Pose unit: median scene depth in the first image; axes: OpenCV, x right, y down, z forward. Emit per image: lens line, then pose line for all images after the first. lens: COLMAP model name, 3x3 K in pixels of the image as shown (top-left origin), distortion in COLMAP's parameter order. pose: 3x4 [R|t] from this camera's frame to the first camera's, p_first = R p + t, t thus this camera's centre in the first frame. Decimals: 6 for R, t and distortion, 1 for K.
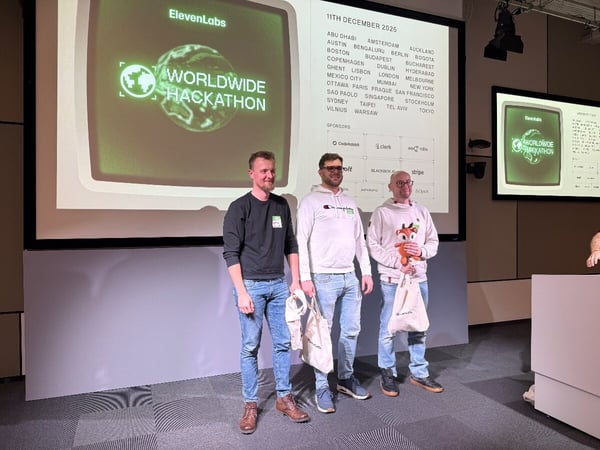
lens RADIAL K [[429.0, 0, 294.4], [0, 429.0, 224.4], [0, 0, 1]] dist [0.000763, -0.010575]
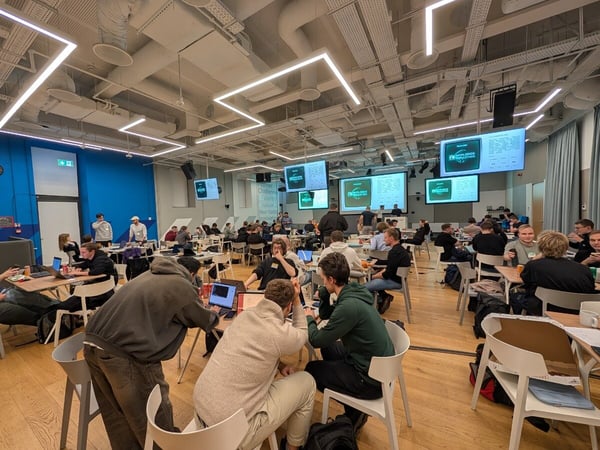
lens RADIAL K [[229.8, 0, 300.0], [0, 229.8, 225.0], [0, 0, 1]] dist [-0.001167, -0.000042]
pose [[0.624061, 0.018415, -0.781159, 1.912526], [0.031446, 0.998320, 0.048656, -0.000716], [0.780743, -0.054929, 0.622433, -1.908673]]
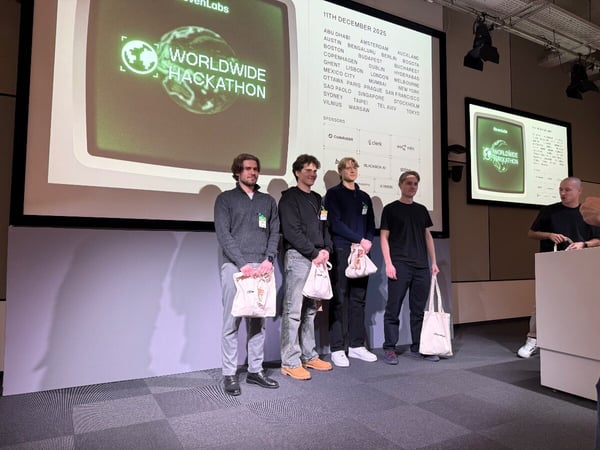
lens RADIAL K [[429.0, 0, 294.4], [0, 429.0, 224.4], [0, 0, 1]] dist [0.000763, -0.010575]
pose [[0.992382, 0.015434, 0.122229, -0.107076], [-0.007092, 0.997633, -0.068397, 0.085379], [-0.122995, 0.067009, 0.990142, 0.022428]]
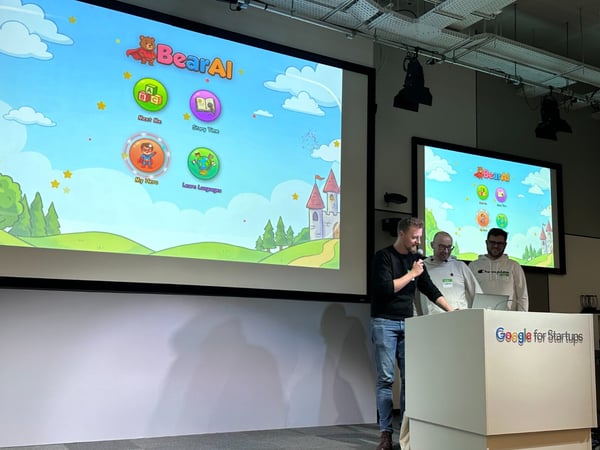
lens RADIAL K [[650.1, 0, 298.9], [0, 650.1, 227.7], [0, 0, 1]] dist [0.185539, -0.393260]
pose [[0.989822, 0.044257, 0.135252, 0.056659], [-0.023700, 0.988405, -0.149978, 0.100094], [-0.140321, 0.145246, 0.979395, -0.369423]]
